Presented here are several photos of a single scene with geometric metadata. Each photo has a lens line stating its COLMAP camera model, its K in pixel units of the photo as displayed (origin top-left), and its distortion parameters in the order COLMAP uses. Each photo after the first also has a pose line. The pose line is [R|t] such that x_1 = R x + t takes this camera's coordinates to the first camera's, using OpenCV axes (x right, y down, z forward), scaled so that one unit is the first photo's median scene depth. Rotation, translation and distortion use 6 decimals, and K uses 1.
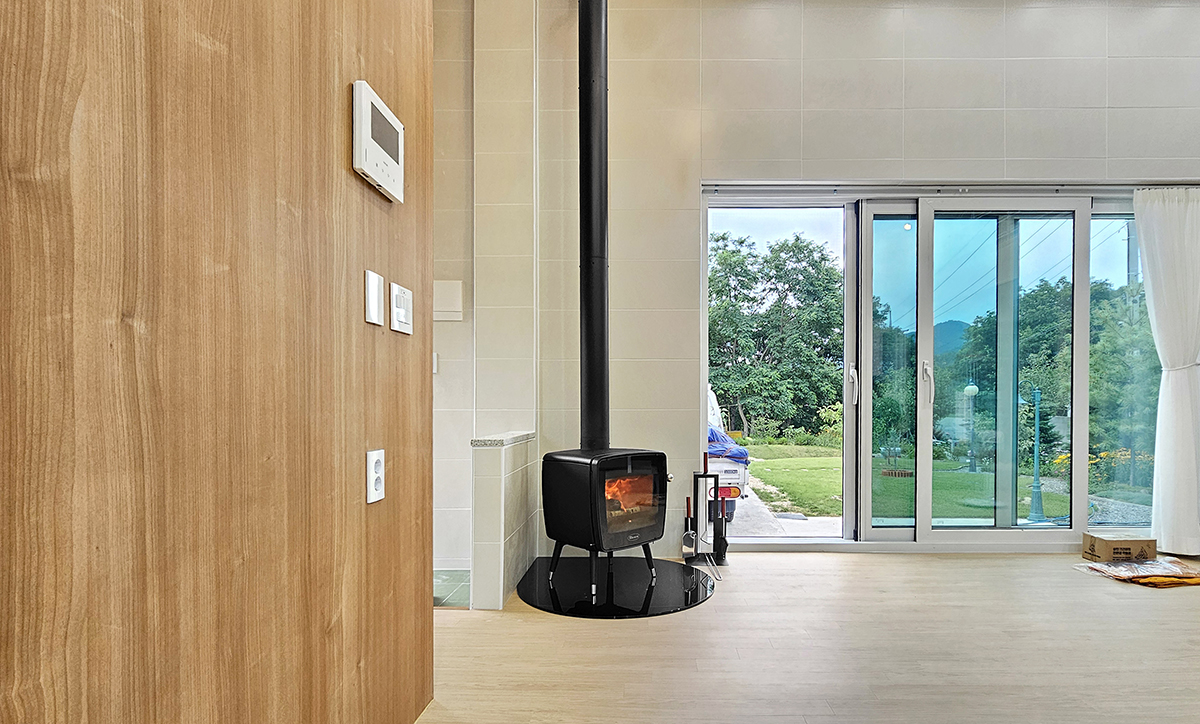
lens RADIAL K [[598.2, 0, 658.5], [0, 598.2, 410.3], [0, 0, 1]] dist [0.003484, 0.001123]
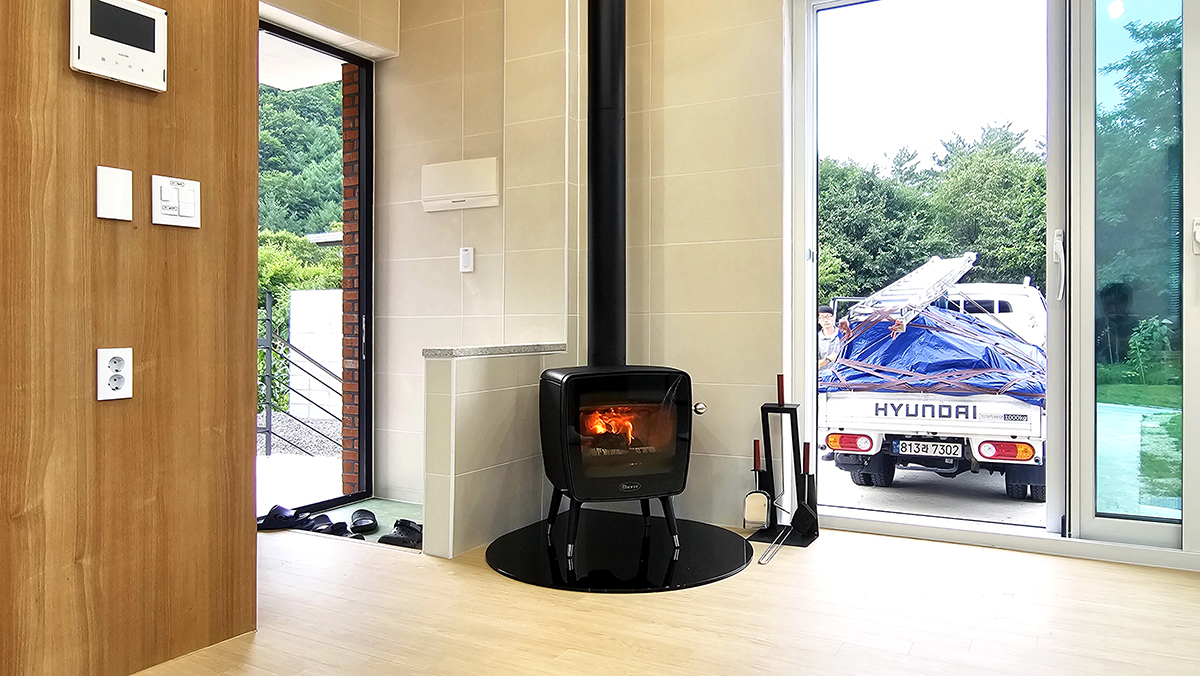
lens RADIAL K [[861.3, 0, 614.8], [0, 861.3, 309.8], [0, 0, 1]] dist [0.011710, 0.002982]
pose [[0.876486, -0.018144, -0.481085, 0.429999], [0.008680, 0.999723, -0.021891, 0.019970], [0.481349, 0.015012, 0.876400, 0.069376]]
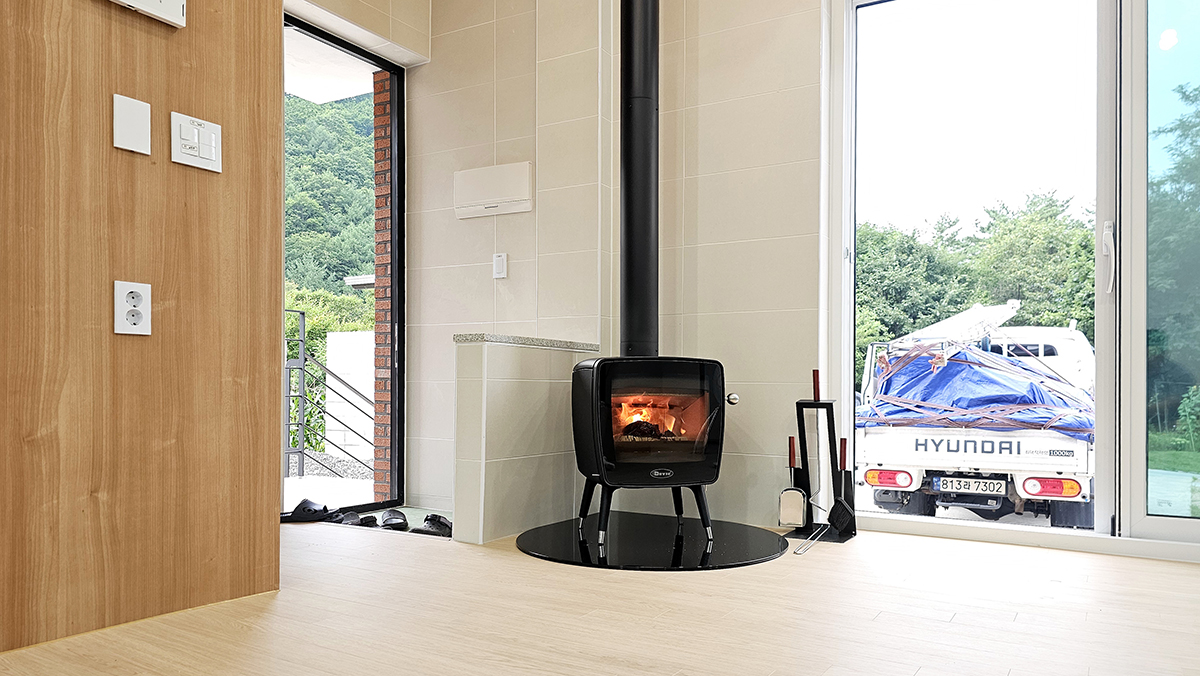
lens RADIAL K [[856.9, 0, 635.5], [0, 856.9, 382.4], [0, 0, 1]] dist [0.075225, -0.065887]
pose [[0.866454, -0.020436, -0.498838, 0.425599], [0.007664, 0.999589, -0.027638, 0.125902], [0.499198, 0.020124, 0.866254, 0.089632]]
